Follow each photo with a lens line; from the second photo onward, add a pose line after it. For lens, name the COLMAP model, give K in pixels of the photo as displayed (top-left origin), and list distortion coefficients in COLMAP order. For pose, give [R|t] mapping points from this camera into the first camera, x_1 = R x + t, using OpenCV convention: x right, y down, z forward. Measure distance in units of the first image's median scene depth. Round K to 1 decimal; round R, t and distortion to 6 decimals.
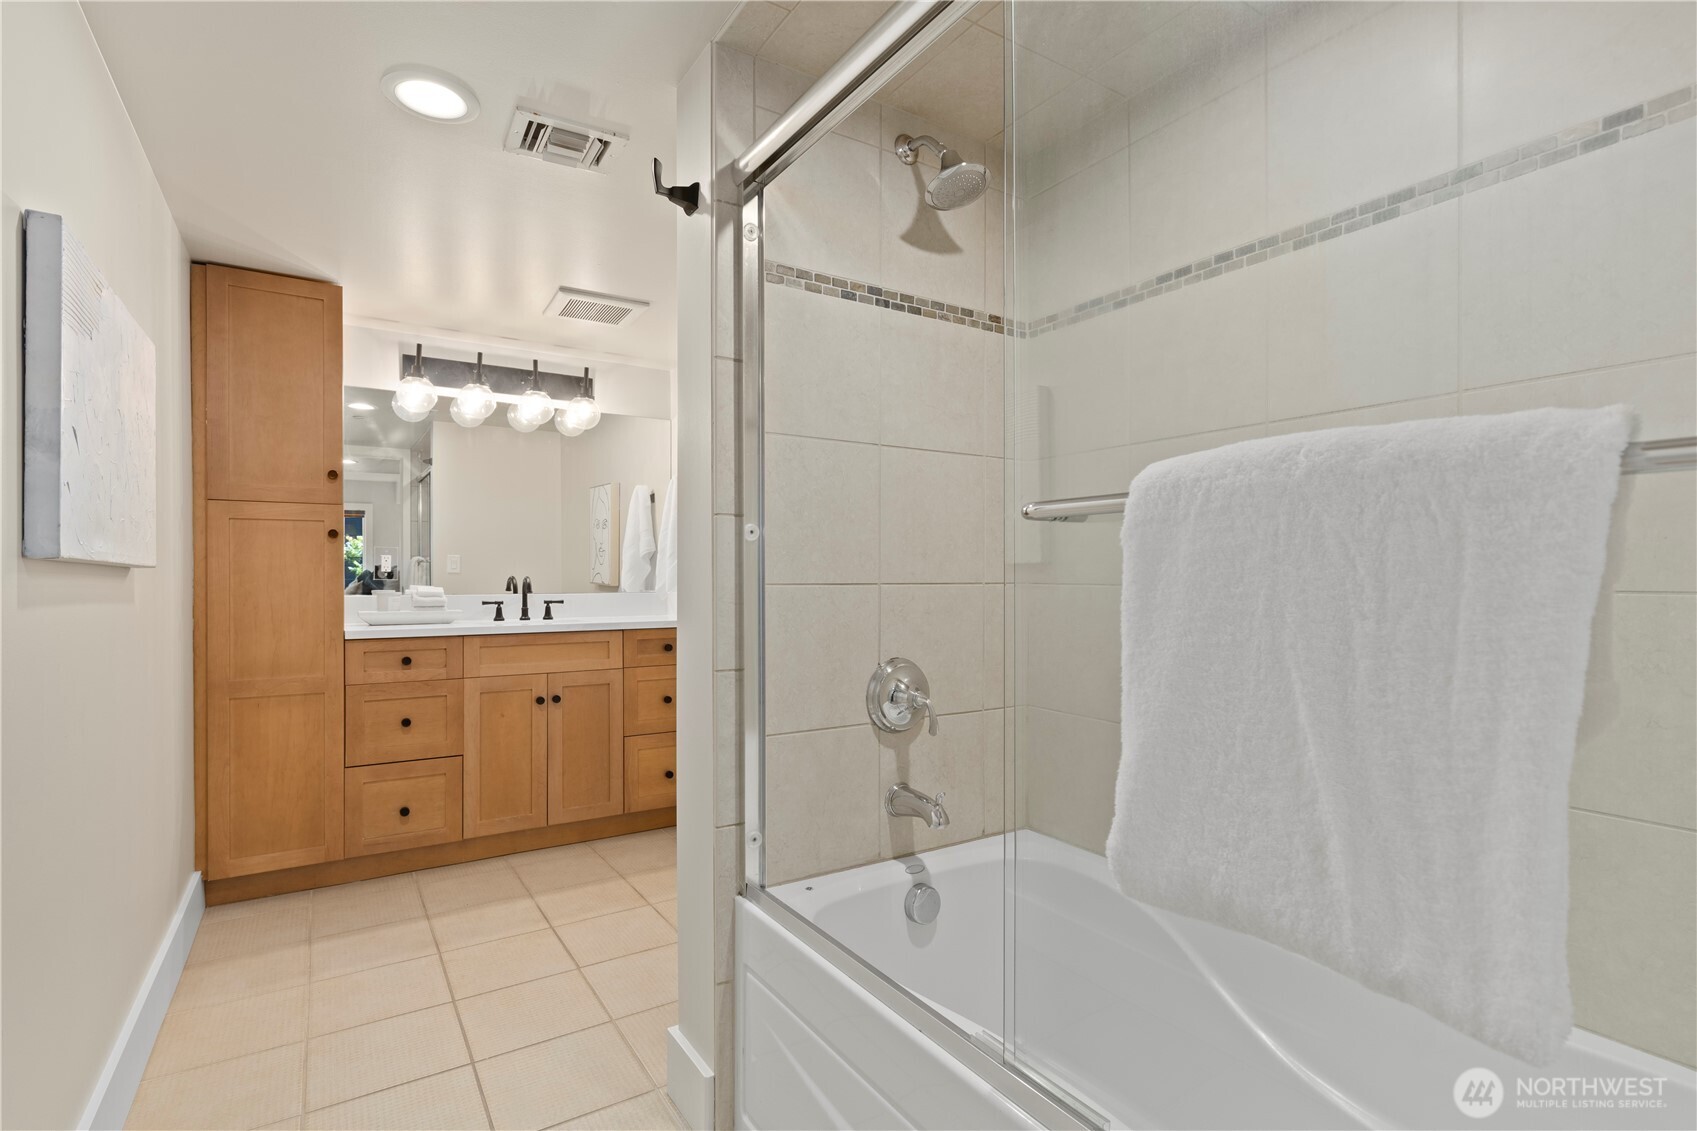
lens RADIAL K [[798.3, 0, 840.9], [0, 798.3, 579.2], [0, 0, 1]] dist [0.002071, -0.000598]
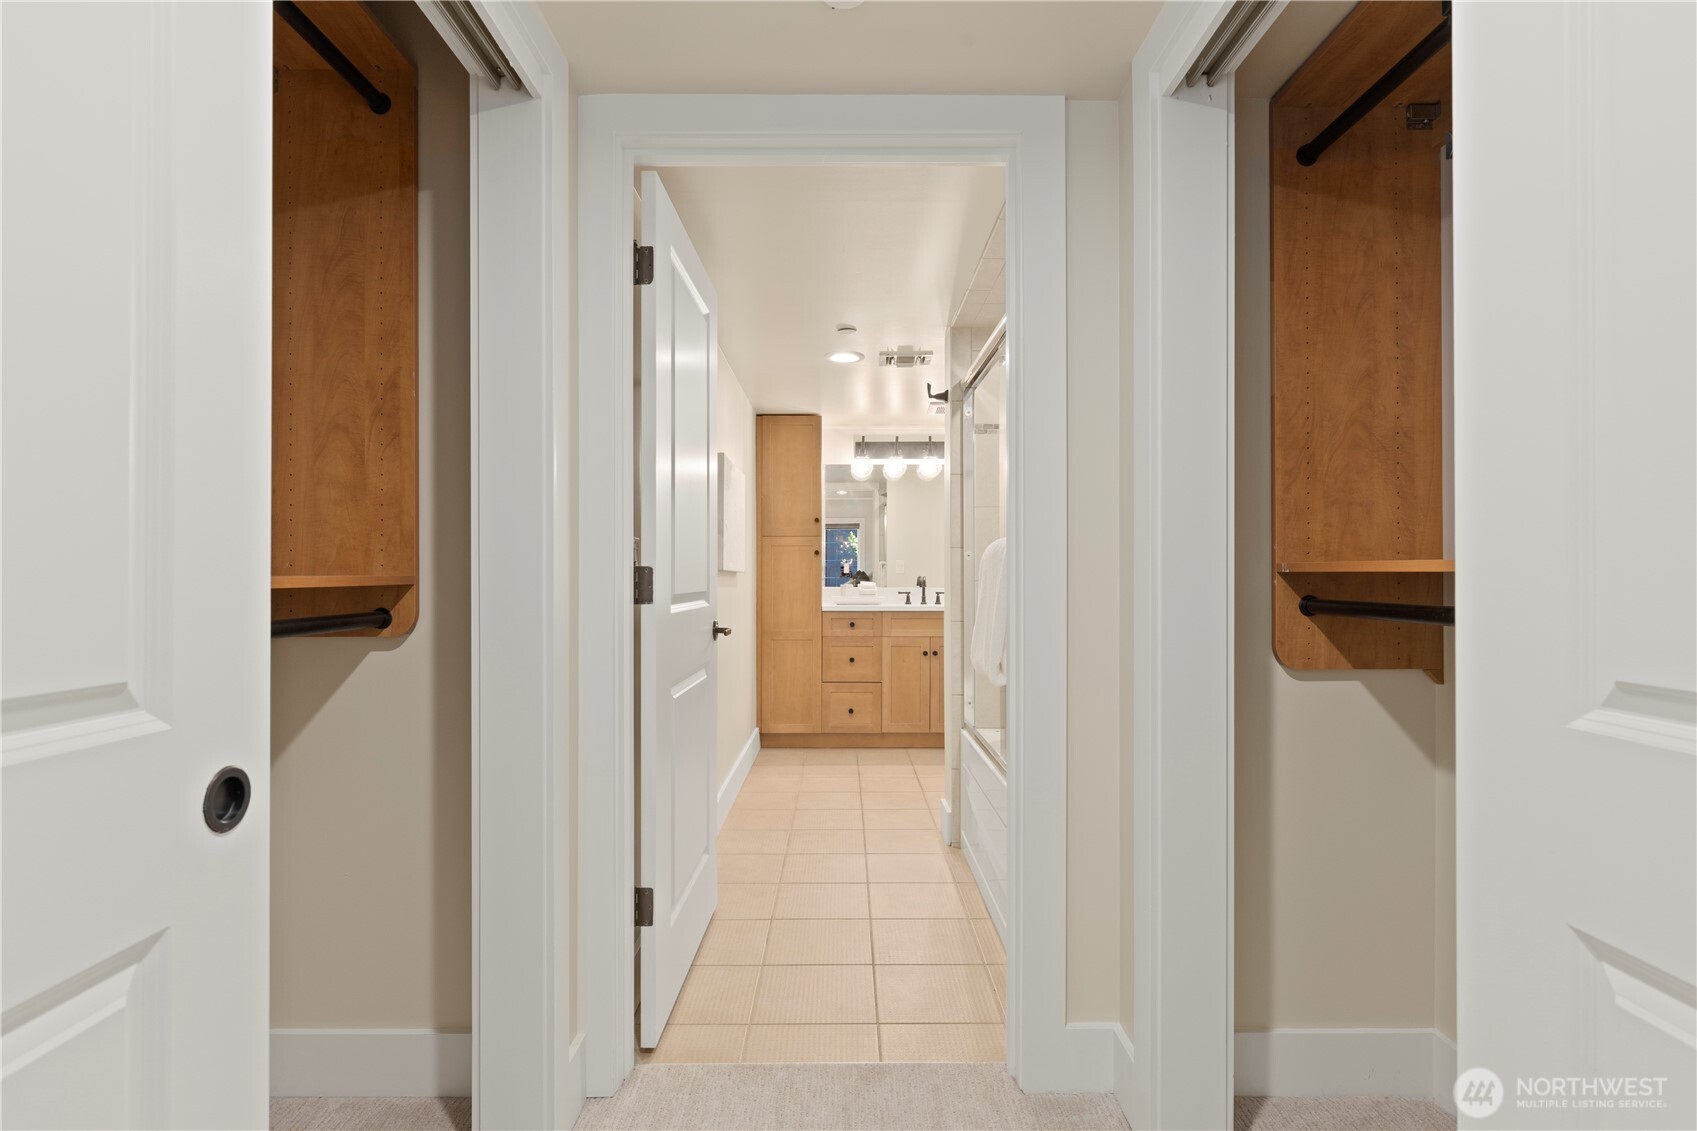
lens RADIAL K [[841.6, 0, 856.7], [0, 841.6, 567.5], [0, 0, 1]] dist [-0.005379, 0.000860]
pose [[0.849869, -0.004334, -0.526977, 0.422633], [-0.001825, 0.999936, -0.011168, -0.001823], [0.526991, 0.010453, 0.849806, -0.543159]]
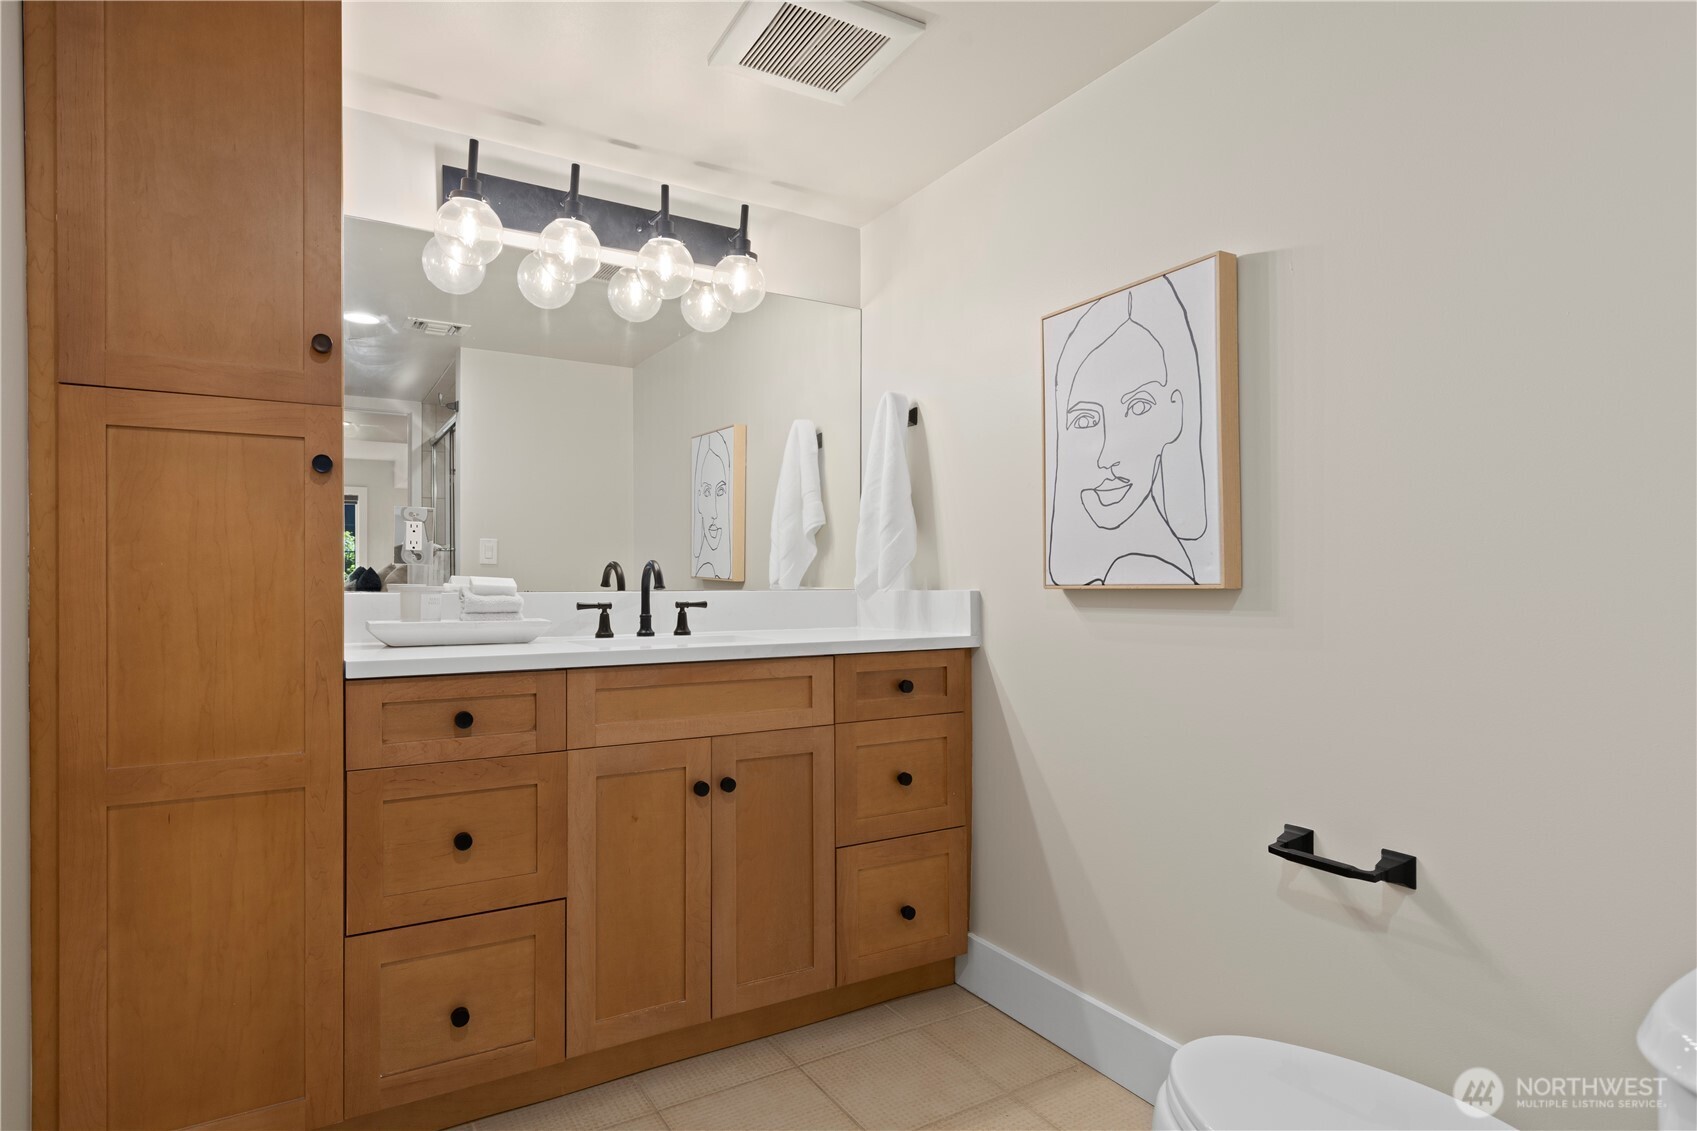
lens RADIAL K [[911.1, 0, 858.1], [0, 911.1, 579.8], [0, 0, 1]] dist [0.001657, 0.002007]
pose [[0.999494, -0.000735, -0.031799, -0.267614], [0.000640, 0.999995, -0.003021, 0.014887], [0.031801, 0.002999, 0.999490, 0.417410]]
